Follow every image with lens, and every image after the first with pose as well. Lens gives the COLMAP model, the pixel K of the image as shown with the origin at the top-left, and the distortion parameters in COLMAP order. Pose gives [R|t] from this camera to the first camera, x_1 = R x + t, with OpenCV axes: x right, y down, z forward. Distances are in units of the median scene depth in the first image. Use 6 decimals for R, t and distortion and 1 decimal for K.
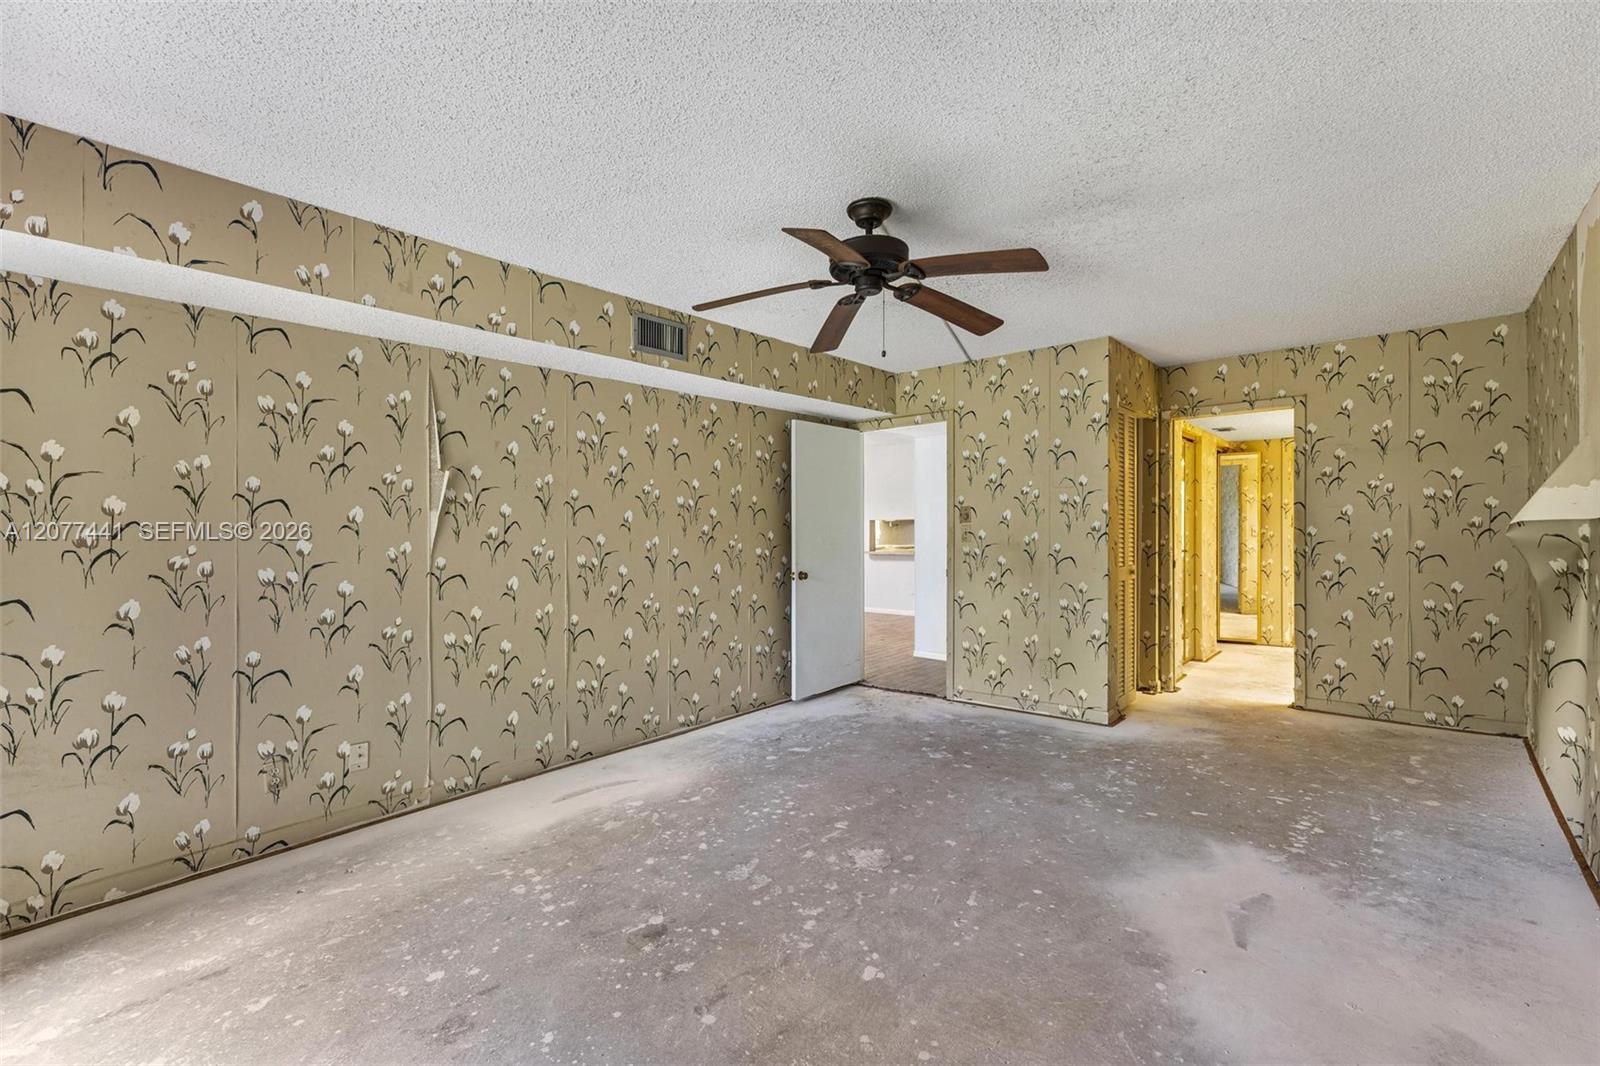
lens RADIAL K [[701.7, 0, 805.7], [0, 701.7, 542.2], [0, 0, 1]] dist [0.009921, -0.000118]
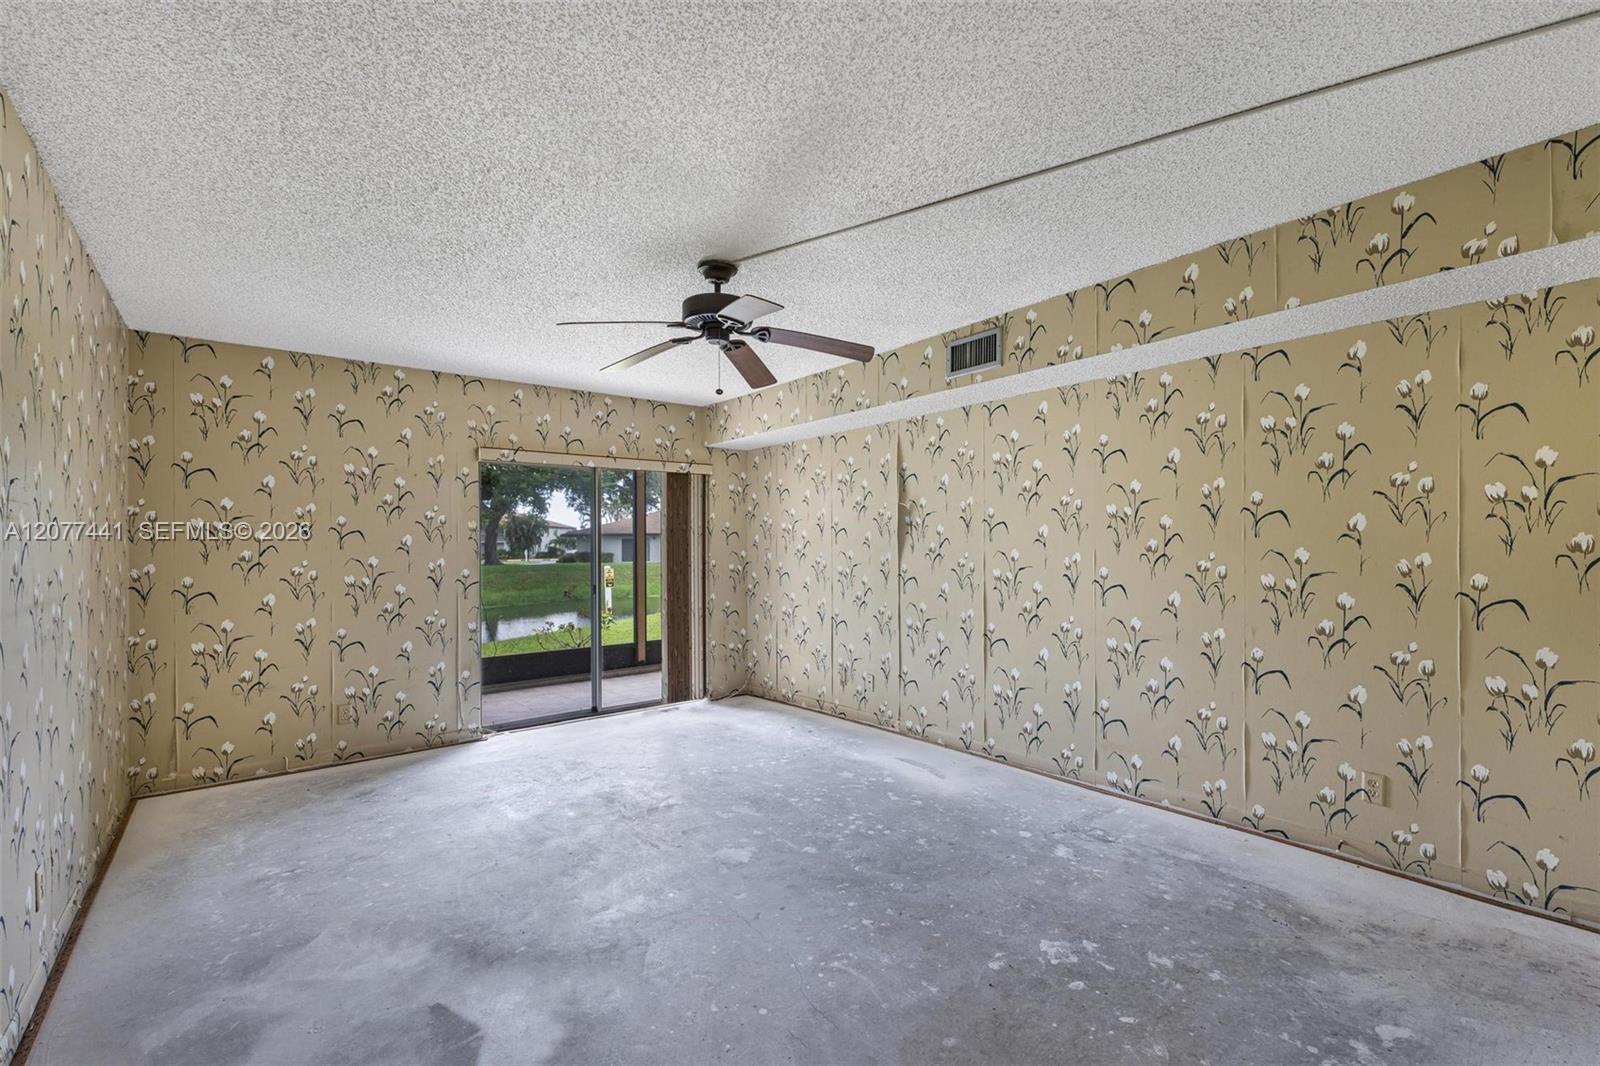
lens RADIAL K [[695.5, 0, 804.9], [0, 695.5, 543.4], [0, 0, 1]] dist [0.000642, 0.000287]
pose [[-0.189461, 0.007895, -0.981856, 0.745779], [-0.008525, 0.999917, 0.009686, -0.026525], [0.981851, 0.010205, -0.189378, 0.872961]]
